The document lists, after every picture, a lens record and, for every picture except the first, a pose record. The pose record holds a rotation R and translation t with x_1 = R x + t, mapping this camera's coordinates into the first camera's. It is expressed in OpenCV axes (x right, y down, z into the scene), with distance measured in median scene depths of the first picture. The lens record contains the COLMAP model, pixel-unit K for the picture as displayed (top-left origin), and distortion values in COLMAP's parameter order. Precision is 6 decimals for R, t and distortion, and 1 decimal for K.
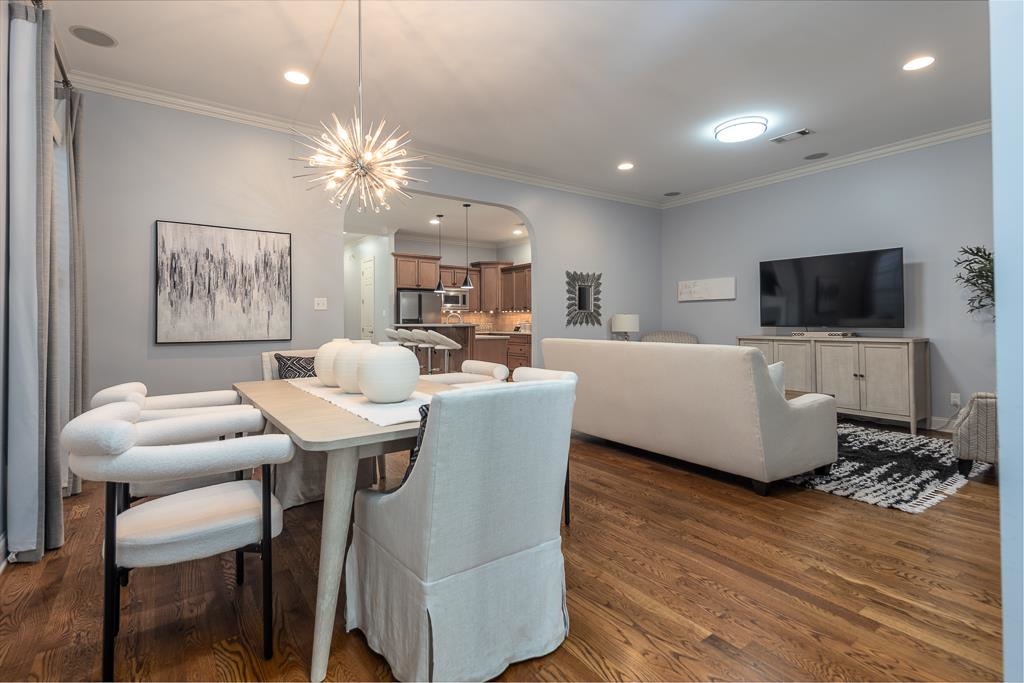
lens RADIAL K [[491.4, 0, 507.7], [0, 491.4, 326.0], [0, 0, 1]] dist [0.044627, -0.013988]
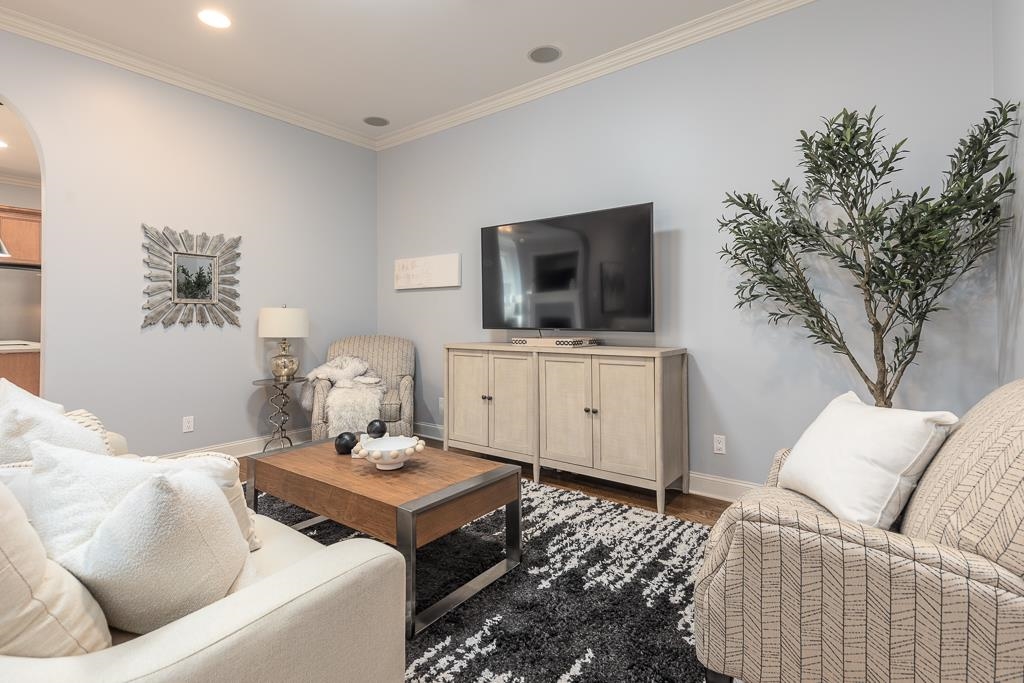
lens RADIAL K [[491.4, 0, 507.9], [0, 491.4, 331.9], [0, 0, 1]] dist [0.044627, -0.013988]
pose [[0.957527, -0.004480, 0.288309, 0.409731], [-0.000350, 0.999860, 0.016699, -0.006140], [-0.288344, -0.016091, 0.957392, 0.435230]]
